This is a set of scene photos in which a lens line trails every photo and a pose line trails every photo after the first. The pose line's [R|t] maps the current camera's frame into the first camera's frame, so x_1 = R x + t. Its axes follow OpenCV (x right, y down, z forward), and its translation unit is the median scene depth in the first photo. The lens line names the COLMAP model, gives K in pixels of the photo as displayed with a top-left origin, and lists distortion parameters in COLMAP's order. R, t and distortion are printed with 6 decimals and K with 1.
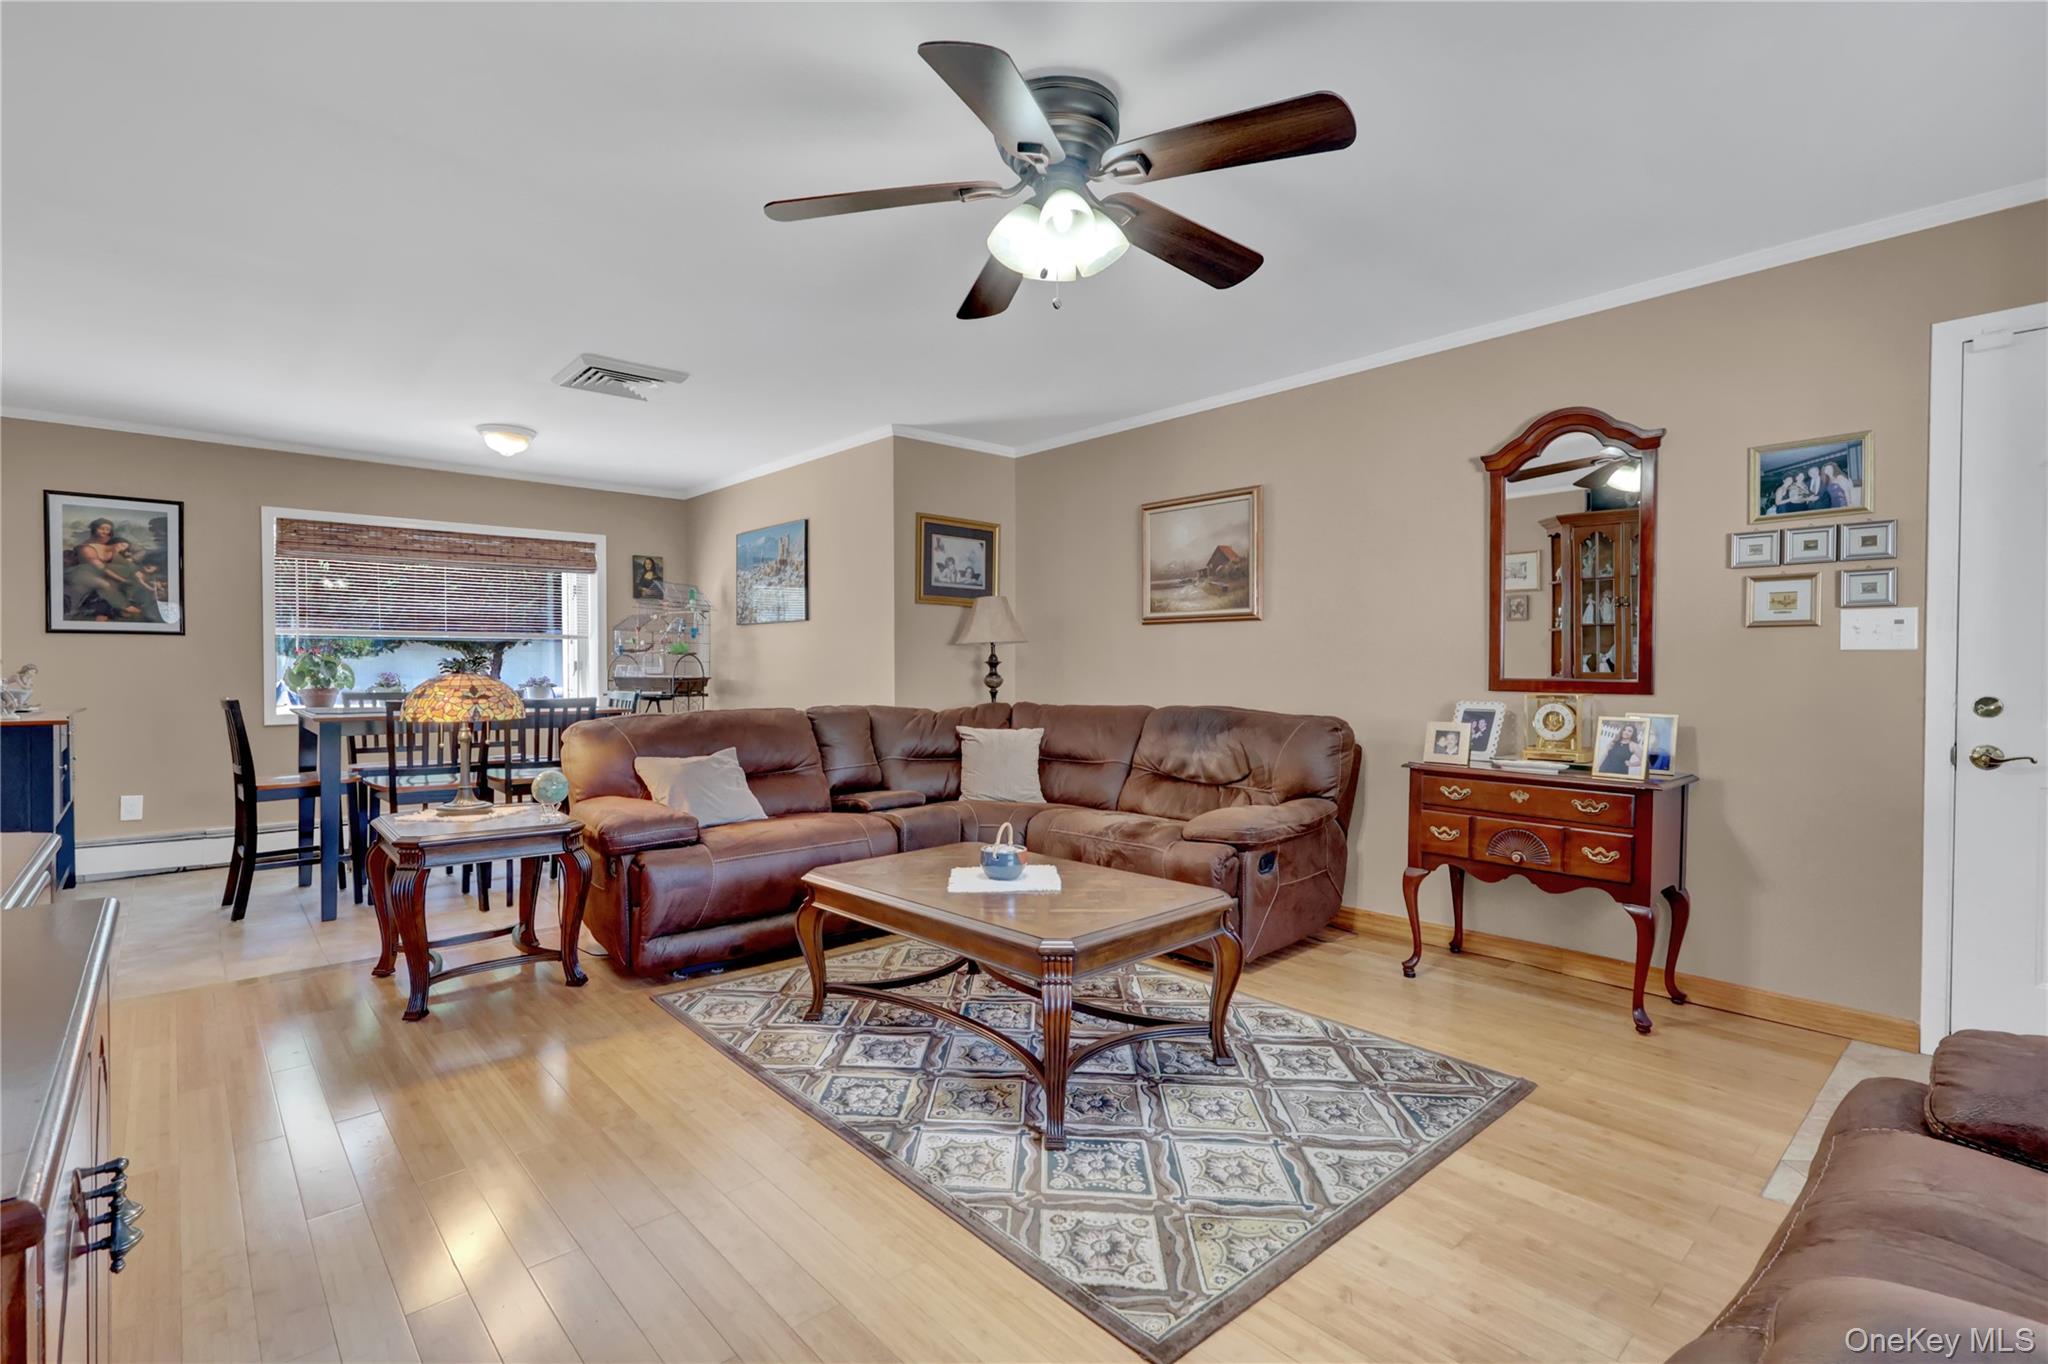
lens RADIAL K [[946.7, 0, 1025.5], [0, 946.7, 682.9], [0, 0, 1]] dist [-0.004367, 0.001906]
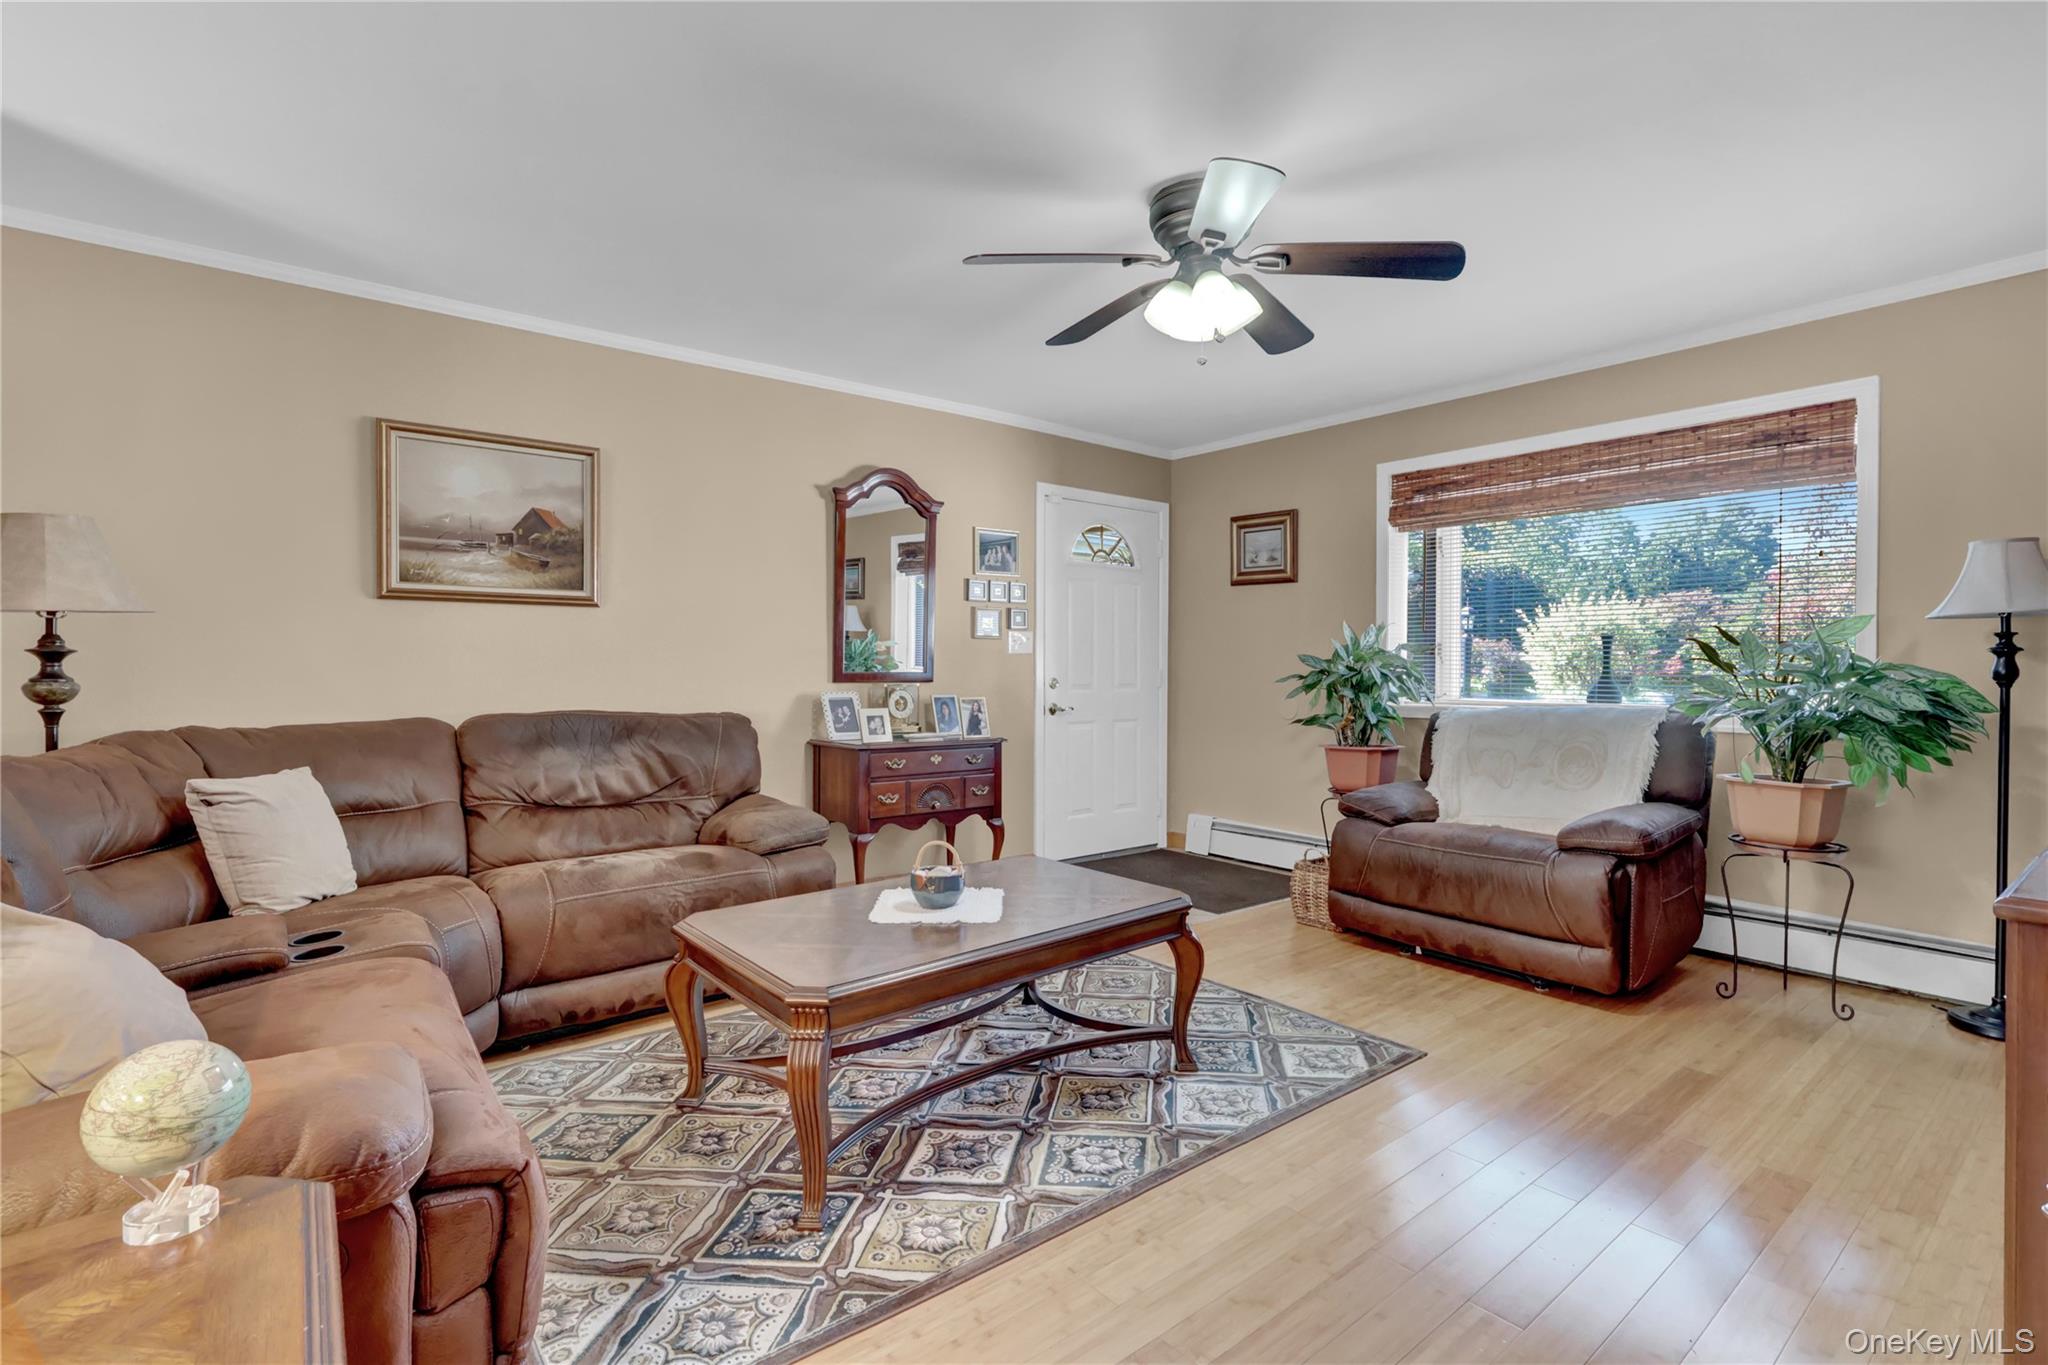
lens RADIAL K [[946.7, 0, 1029.2], [0, 946.7, 676.5], [0, 0, 1]] dist [-0.004367, 0.001906]
pose [[0.055693, -0.015785, 0.998323, -0.605090], [0.012298, 0.999810, 0.015122, -0.012391], [-0.998372, 0.011435, 0.055876, 0.589321]]
